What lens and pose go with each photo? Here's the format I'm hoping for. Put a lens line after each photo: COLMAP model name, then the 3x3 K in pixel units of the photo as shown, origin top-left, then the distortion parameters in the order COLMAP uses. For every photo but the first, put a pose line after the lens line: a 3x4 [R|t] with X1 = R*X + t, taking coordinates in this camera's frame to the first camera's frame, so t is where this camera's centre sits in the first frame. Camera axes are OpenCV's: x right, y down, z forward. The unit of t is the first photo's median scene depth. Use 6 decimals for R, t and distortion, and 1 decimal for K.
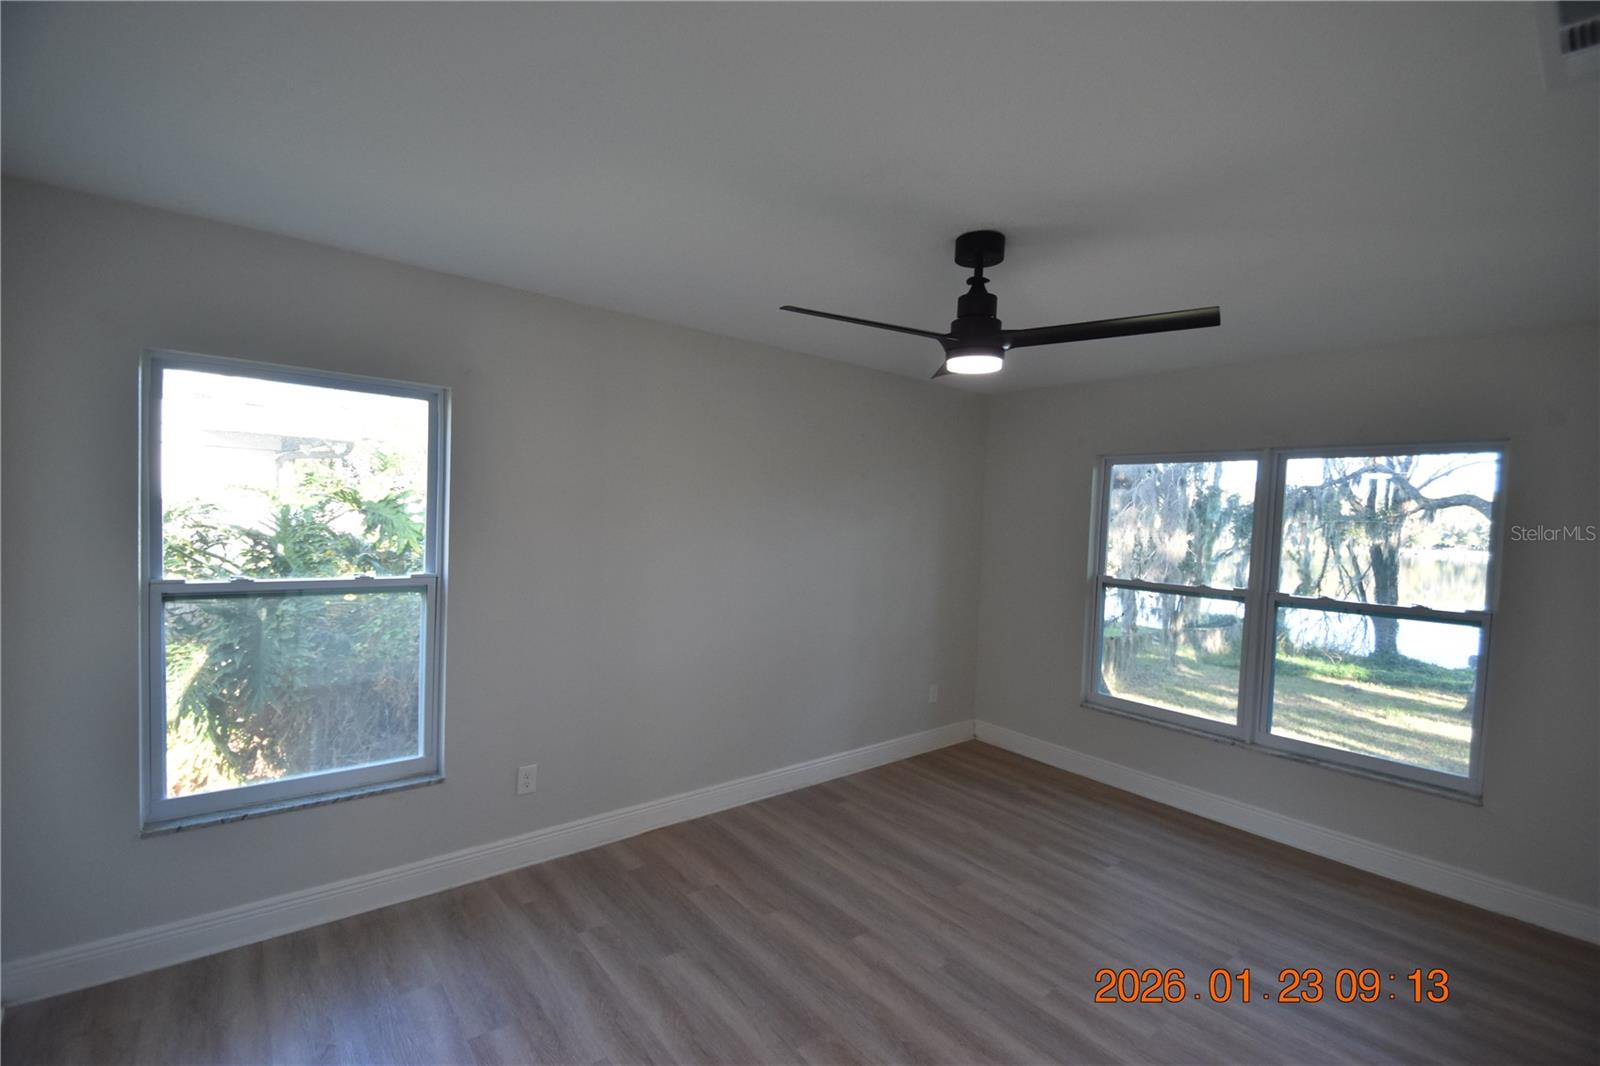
lens RADIAL K [[689.8, 0, 807.3], [0, 689.8, 544.2], [0, 0, 1]] dist [0.023691, -0.019478]
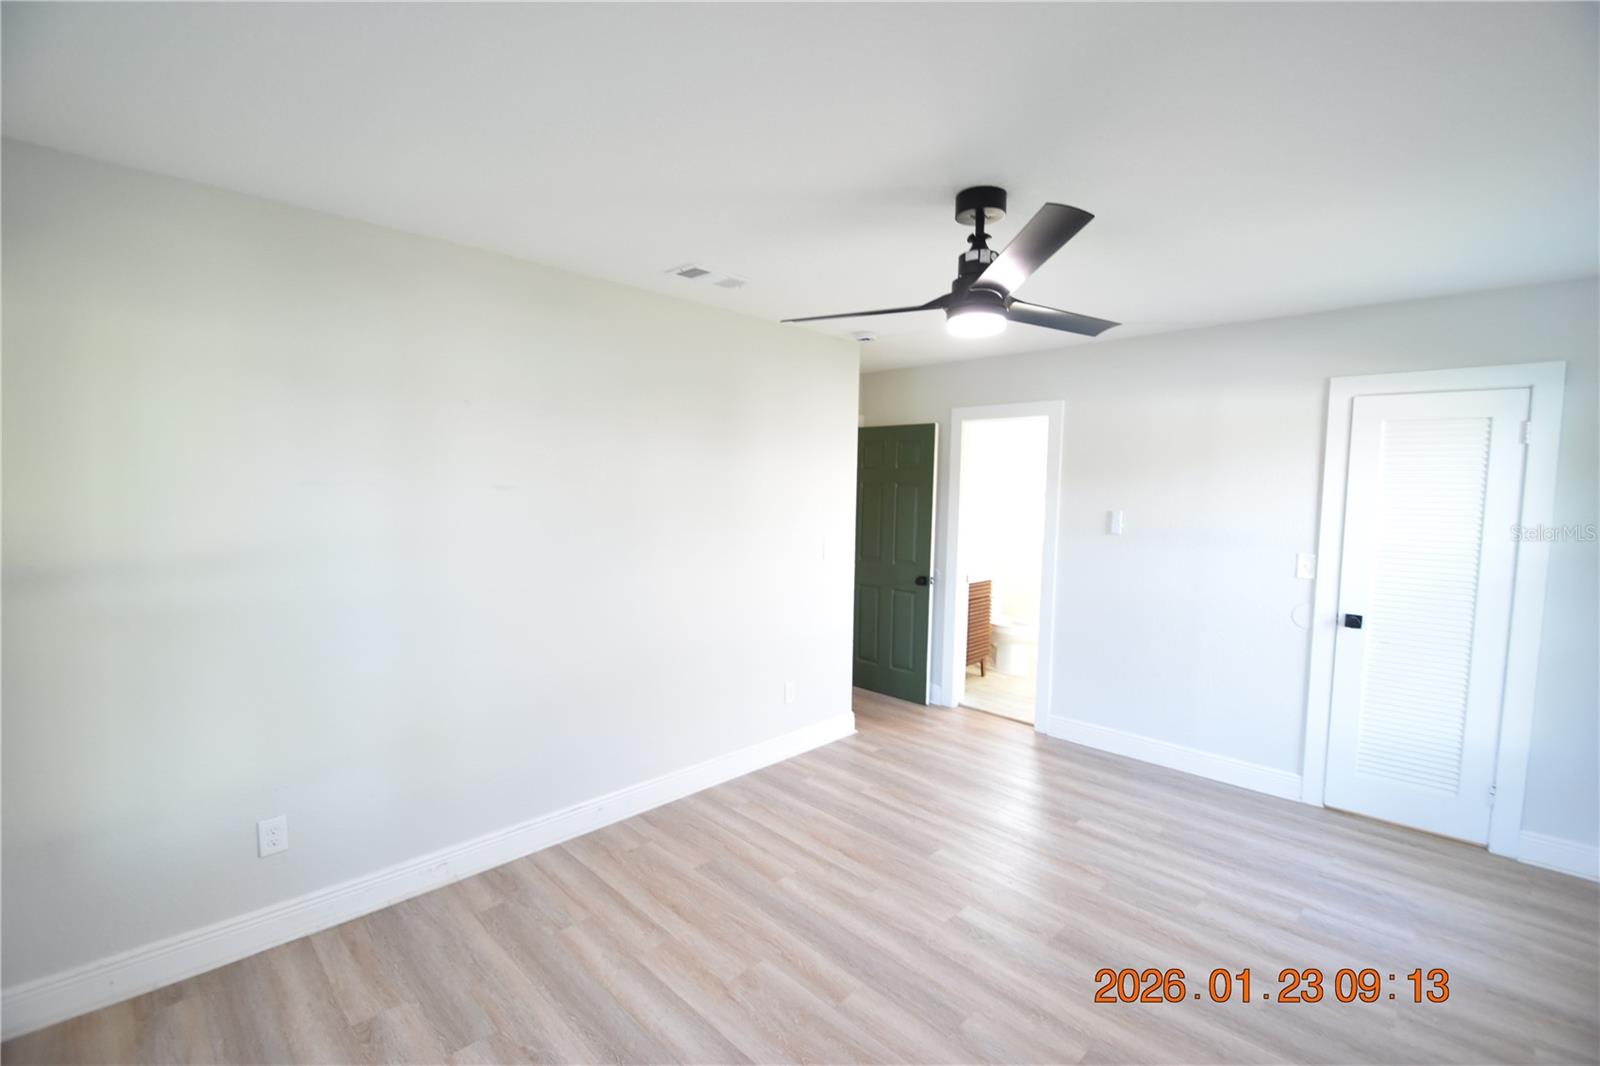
lens RADIAL K [[700.4, 0, 797.7], [0, 700.4, 541.1], [0, 0, 1]] dist [0.022321, -0.021171]
pose [[-0.994957, -0.045510, -0.089384, 0.414149], [-0.055498, 0.992085, 0.112636, -0.043721], [0.083551, 0.117028, -0.989608, 1.461855]]
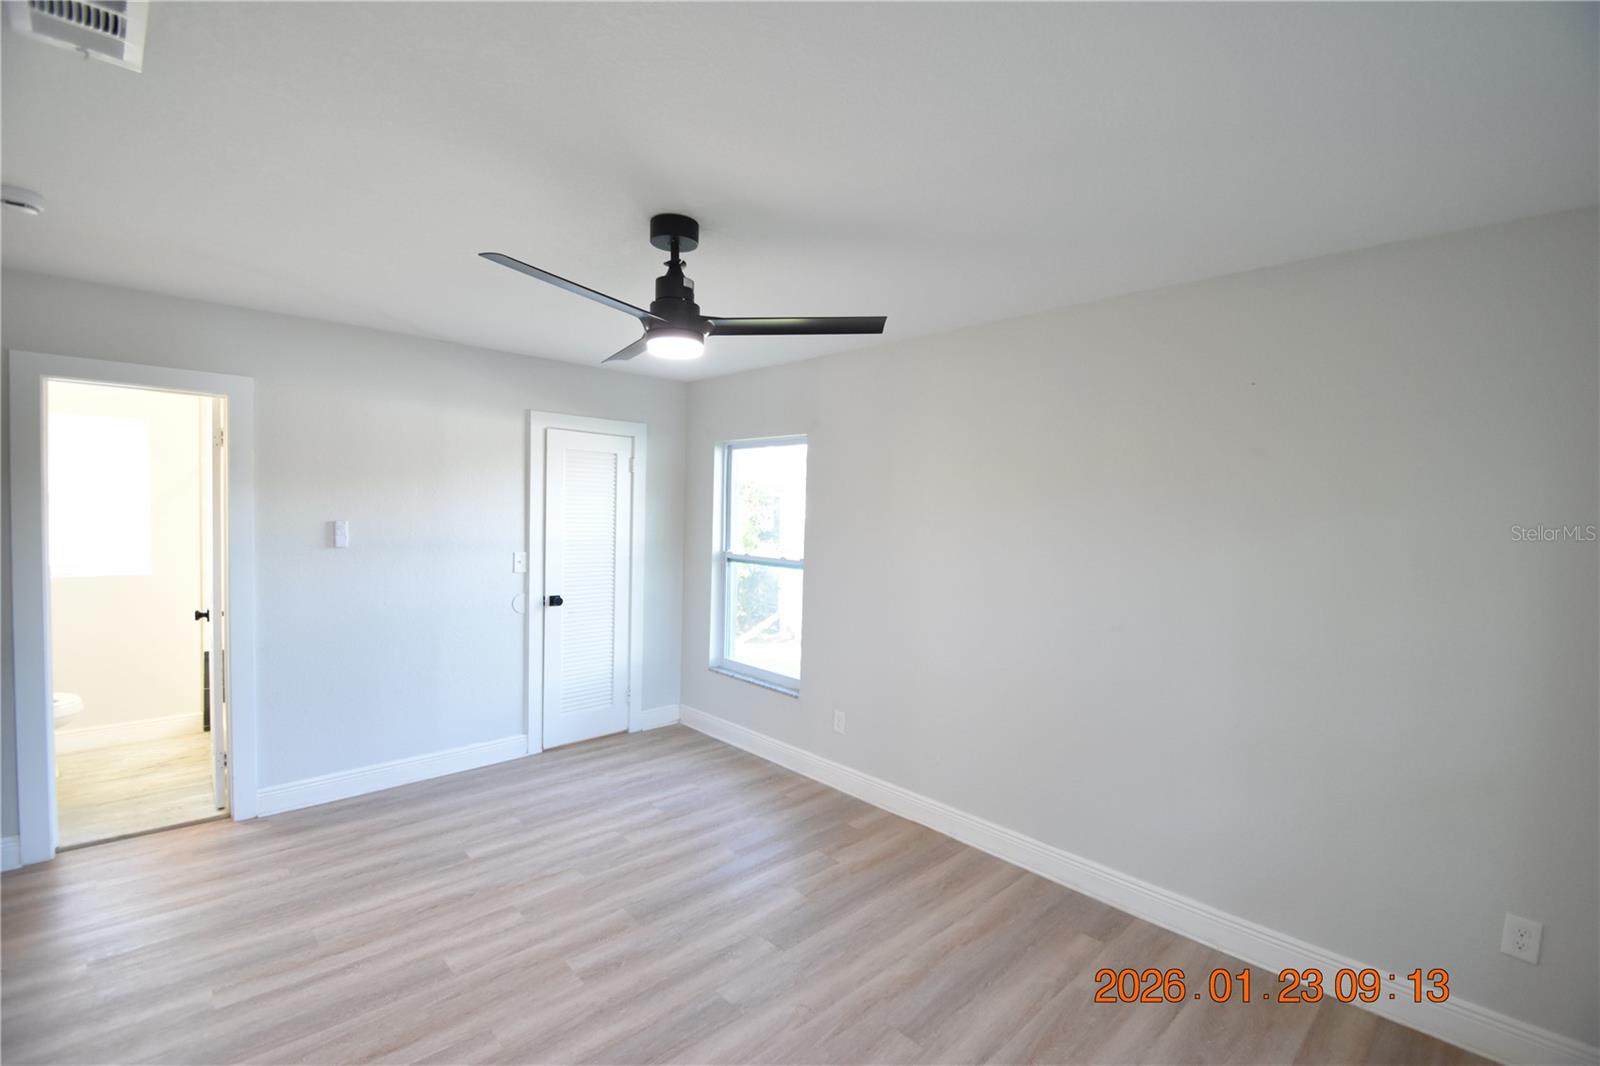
lens RADIAL K [[706.9, 0, 800.0], [0, 706.9, 533.0], [0, 0, 1]] dist [-0.012289, -0.000942]
pose [[0.069480, -0.001126, -0.997583, 0.935237], [-0.064083, 0.997929, -0.005590, -0.003791], [0.995523, 0.064316, 0.069264, 0.827021]]
